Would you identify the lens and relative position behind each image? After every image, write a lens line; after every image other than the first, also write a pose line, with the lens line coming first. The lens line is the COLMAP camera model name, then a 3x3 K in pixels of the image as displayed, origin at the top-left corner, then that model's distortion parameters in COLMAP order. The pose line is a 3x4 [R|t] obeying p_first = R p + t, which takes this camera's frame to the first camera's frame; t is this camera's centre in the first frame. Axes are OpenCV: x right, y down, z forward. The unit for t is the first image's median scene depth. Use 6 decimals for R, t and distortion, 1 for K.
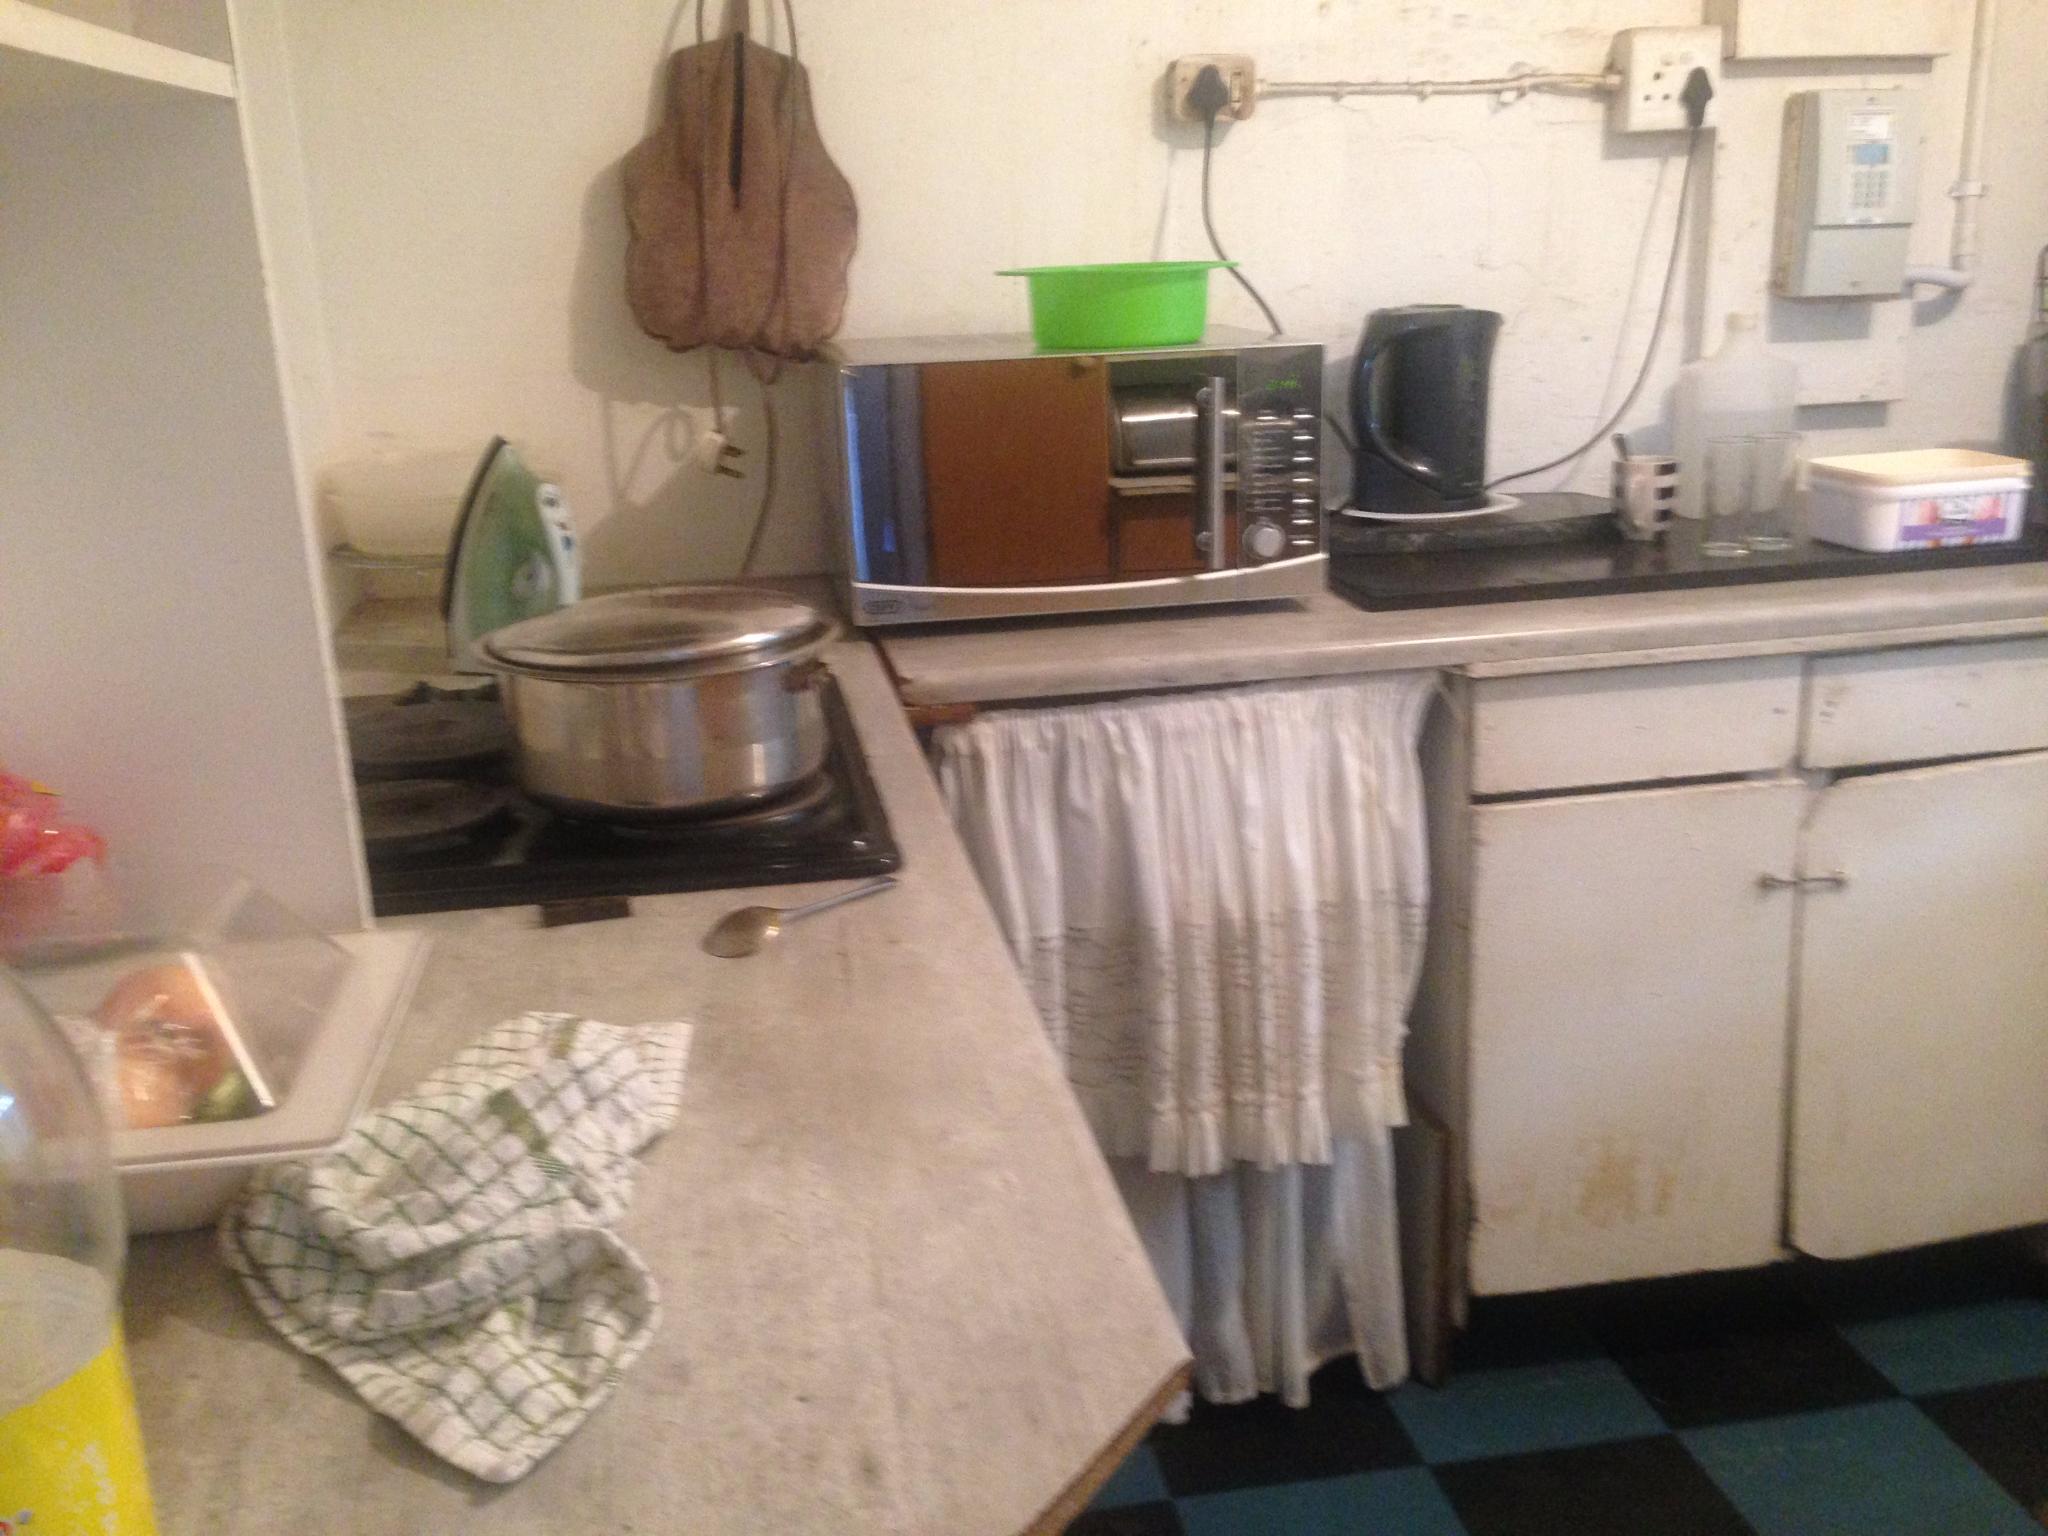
lens RADIAL K [[1899.7, 0, 1024.0], [0, 1899.7, 768.0], [0, 0, 1]] dist [0.111742, -0.179979]
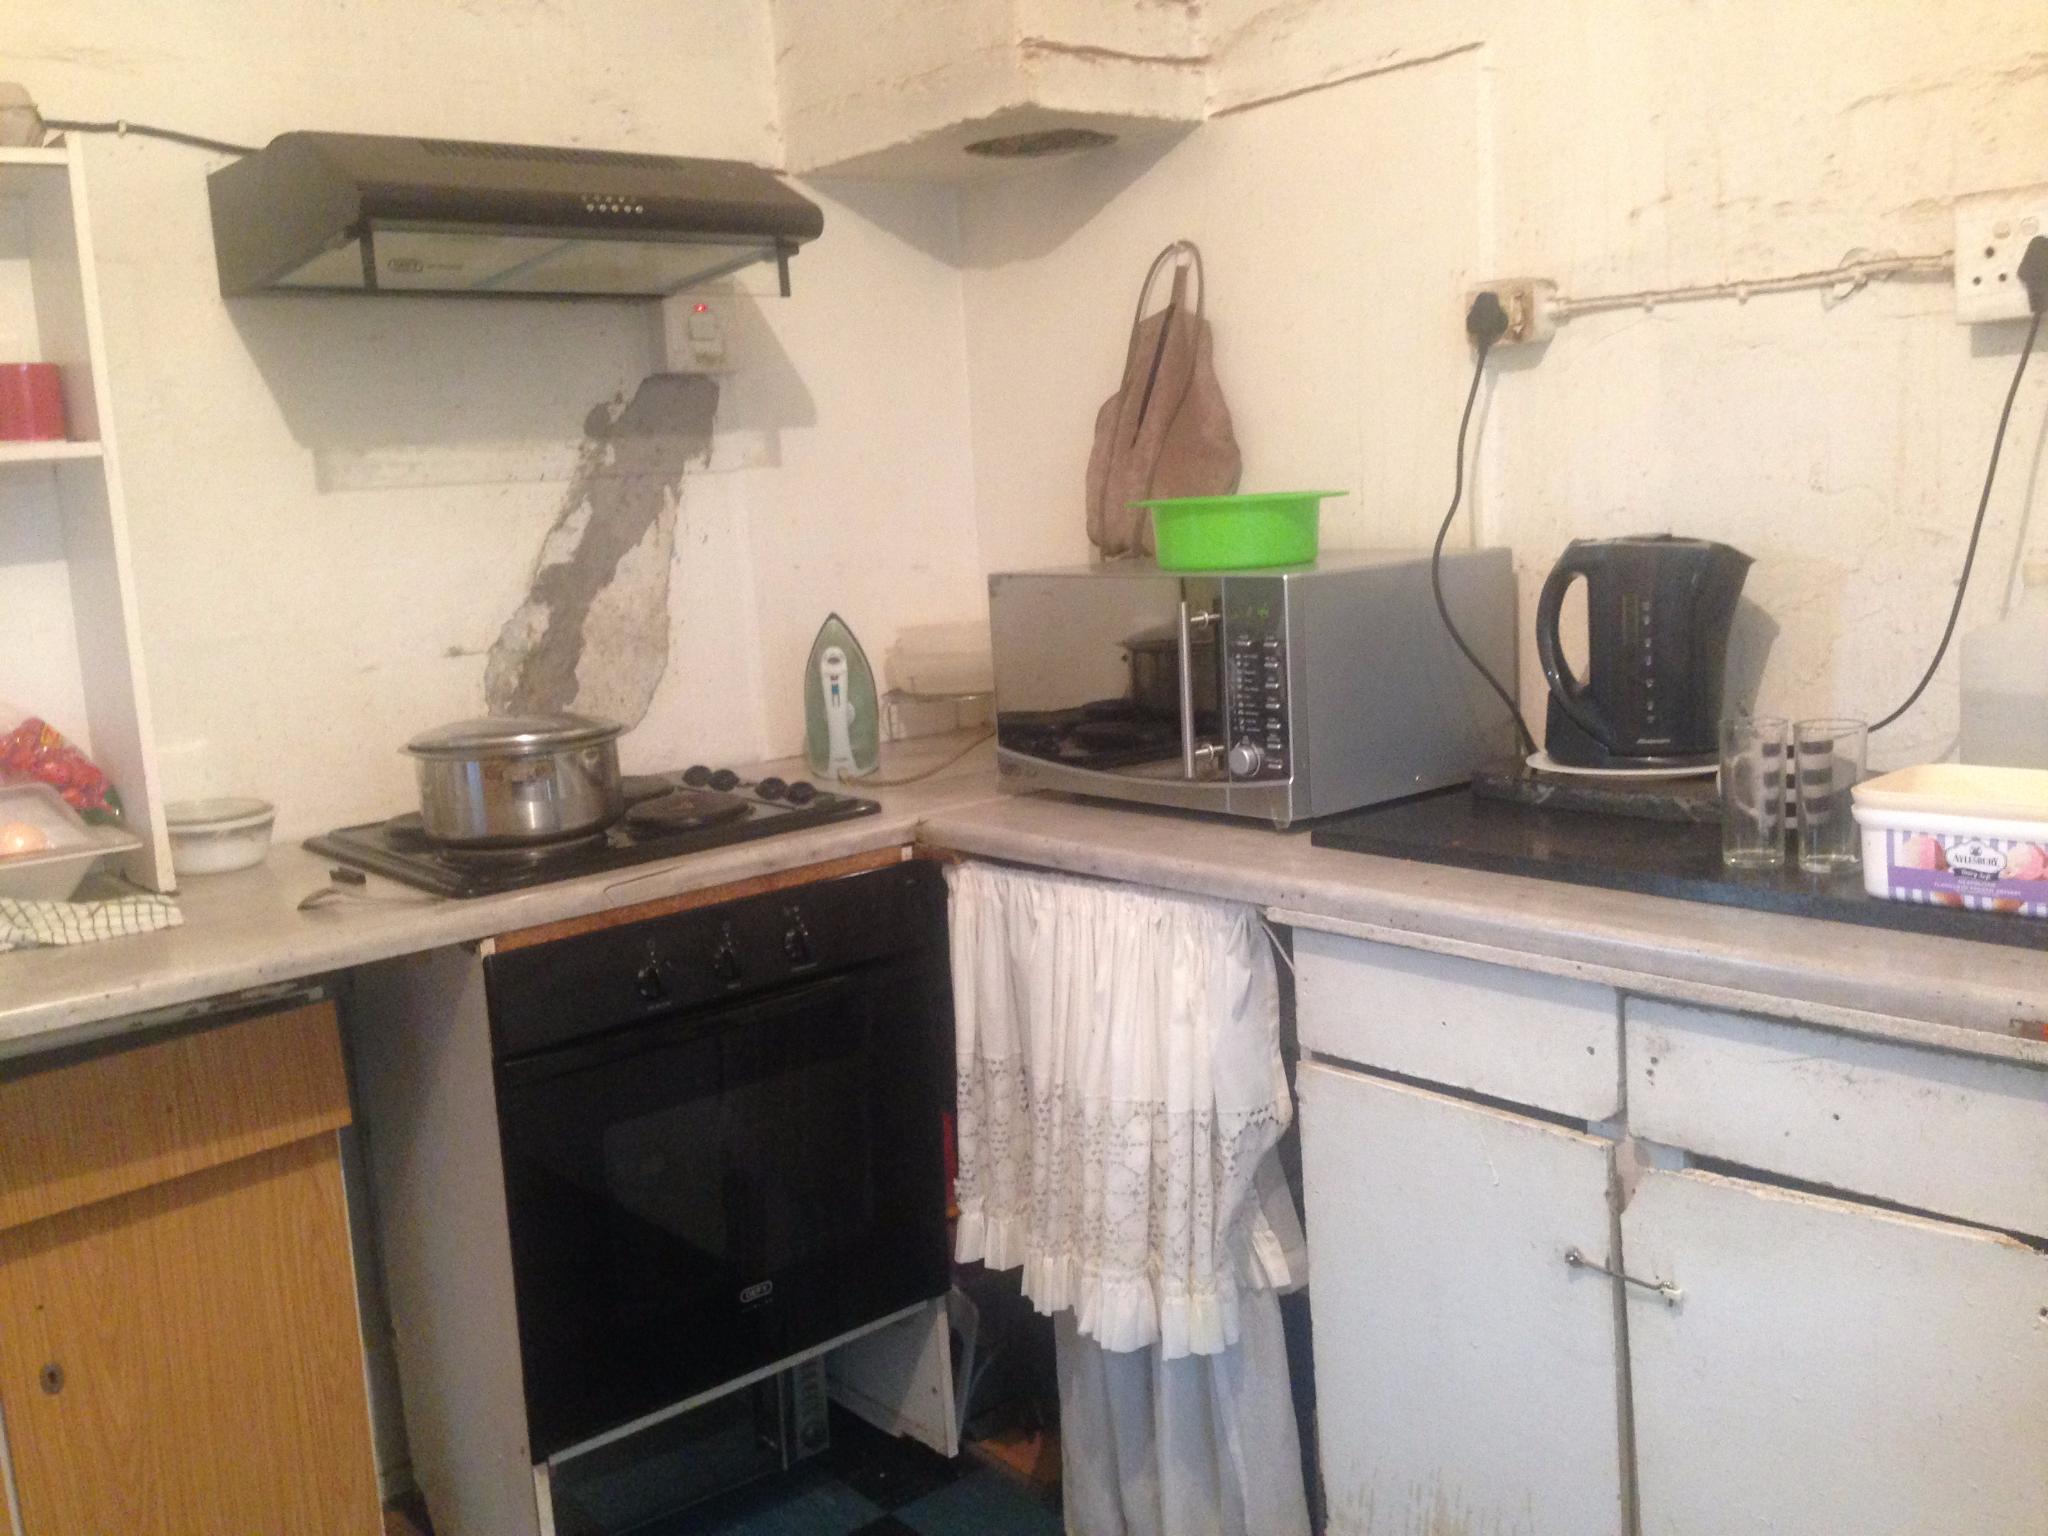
lens RADIAL K [[1899.7, 0, 1024.0], [0, 1899.7, 768.0], [0, 0, 1]] dist [0.111742, -0.179979]
pose [[0.501921, 0.136169, -0.854127, 0.827113], [-0.195545, 0.979825, 0.041298, -0.116314], [0.842518, 0.146293, 0.518422, 0.314433]]
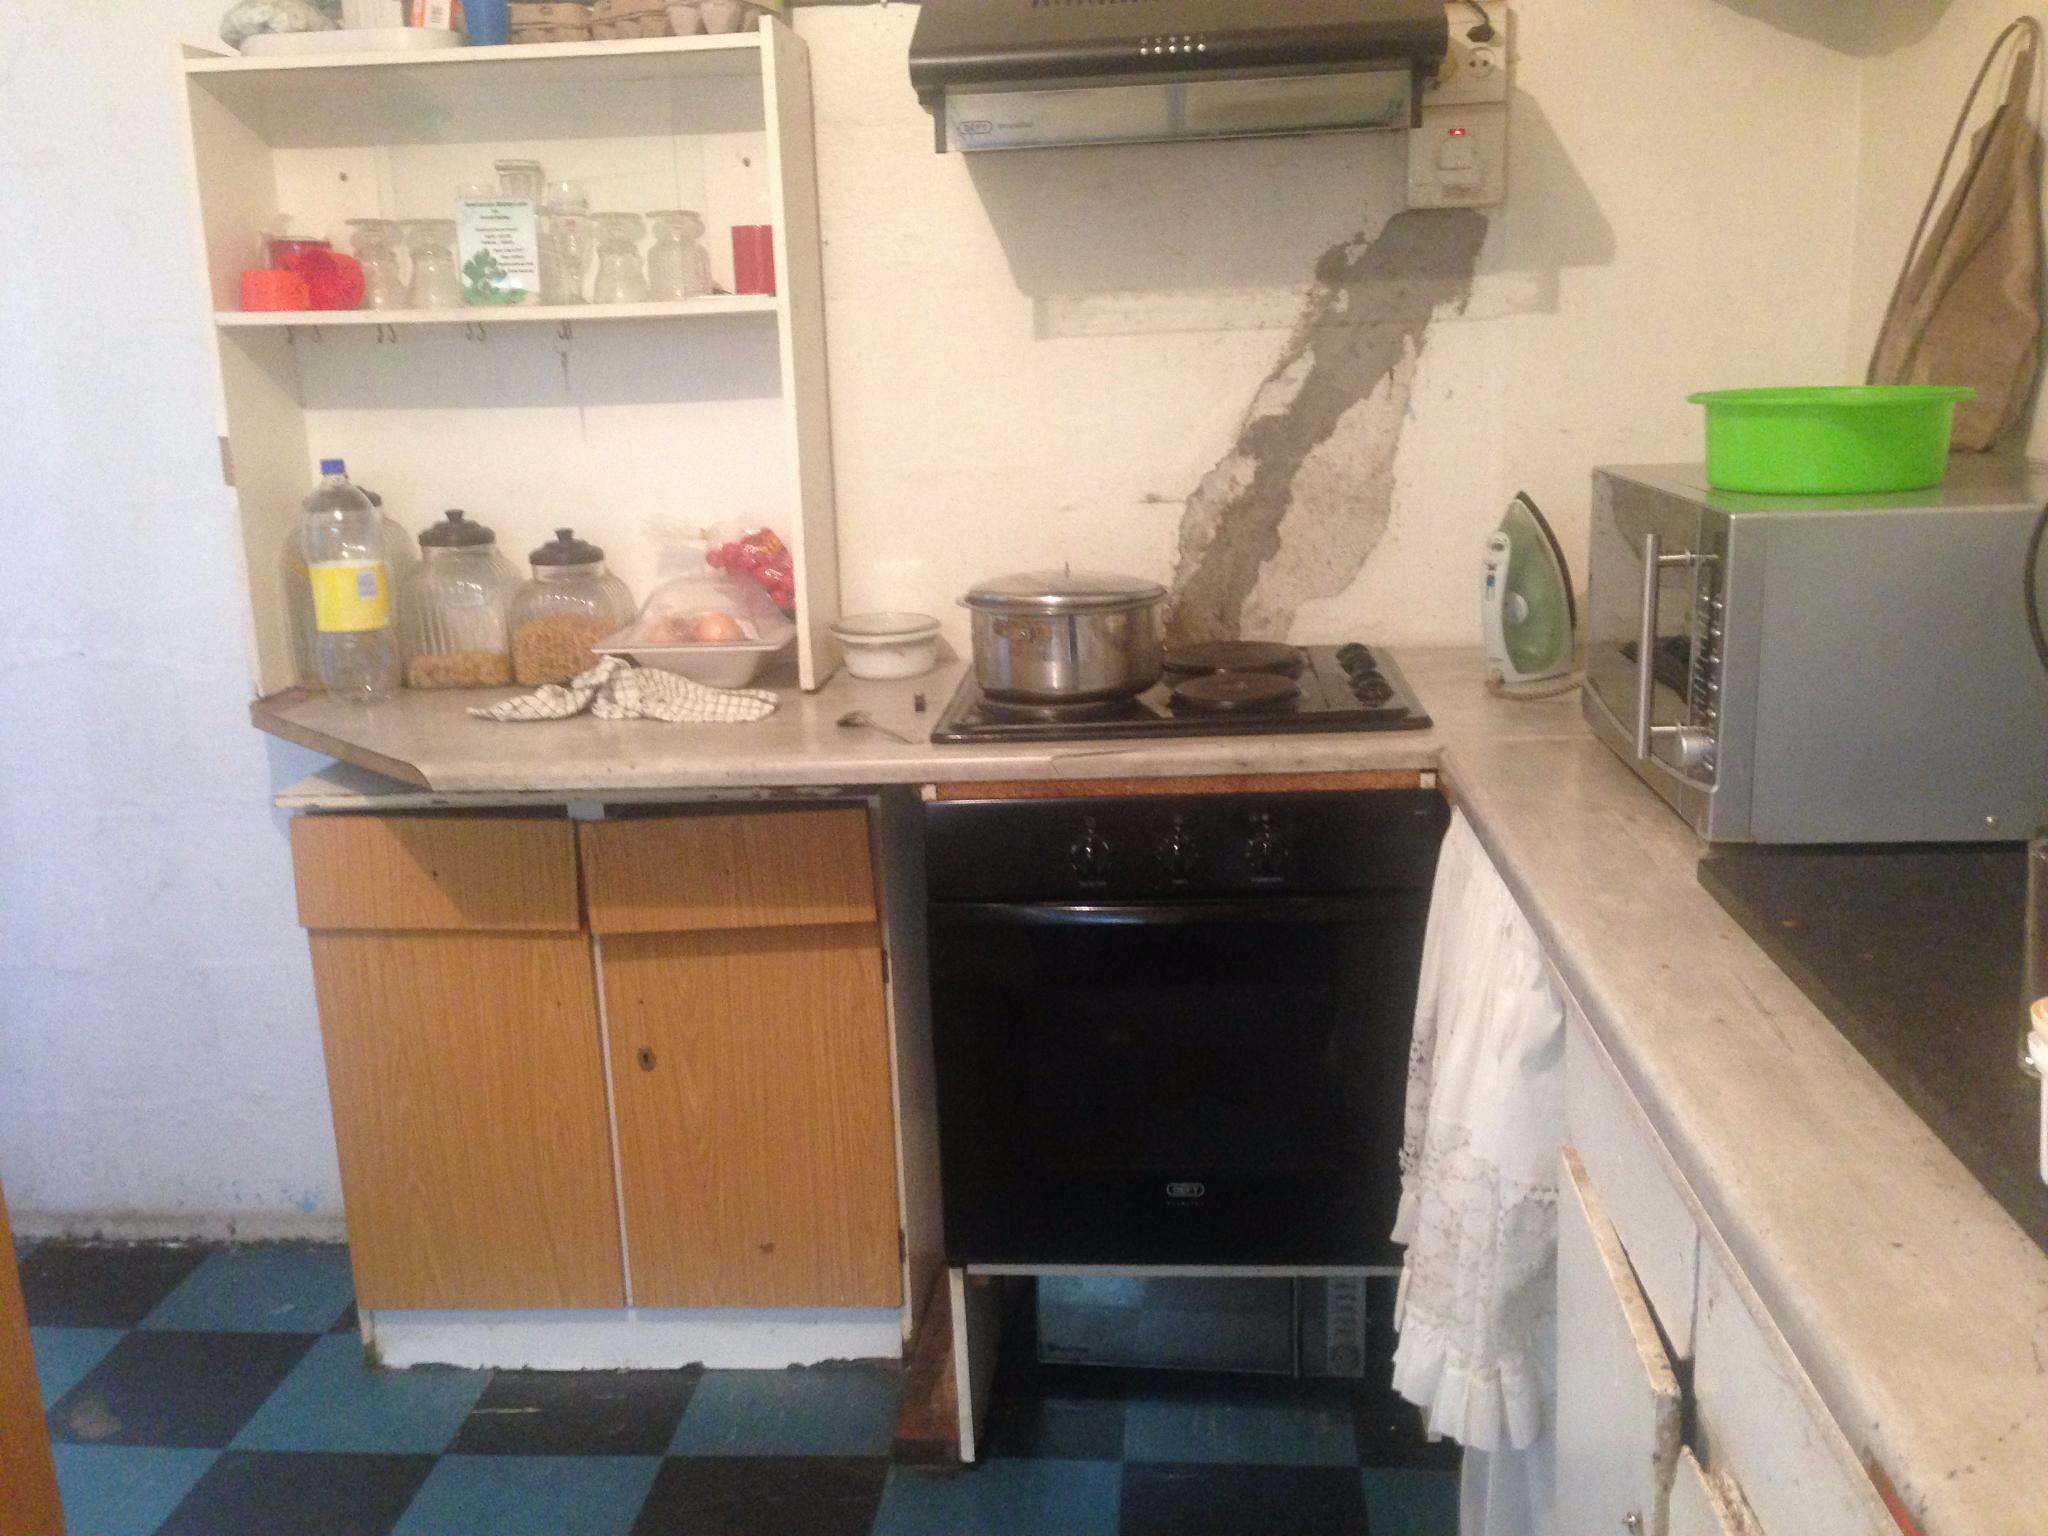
lens RADIAL K [[1908.2, 0, 1024.0], [0, 1908.2, 768.0], [0, 0, 1]] dist [0.055941, -0.003216]
pose [[-0.258863, 0.259636, -0.930365, 0.816009], [-0.218960, 0.922349, 0.318322, -0.262379], [0.940769, 0.286115, -0.181912, 0.764240]]
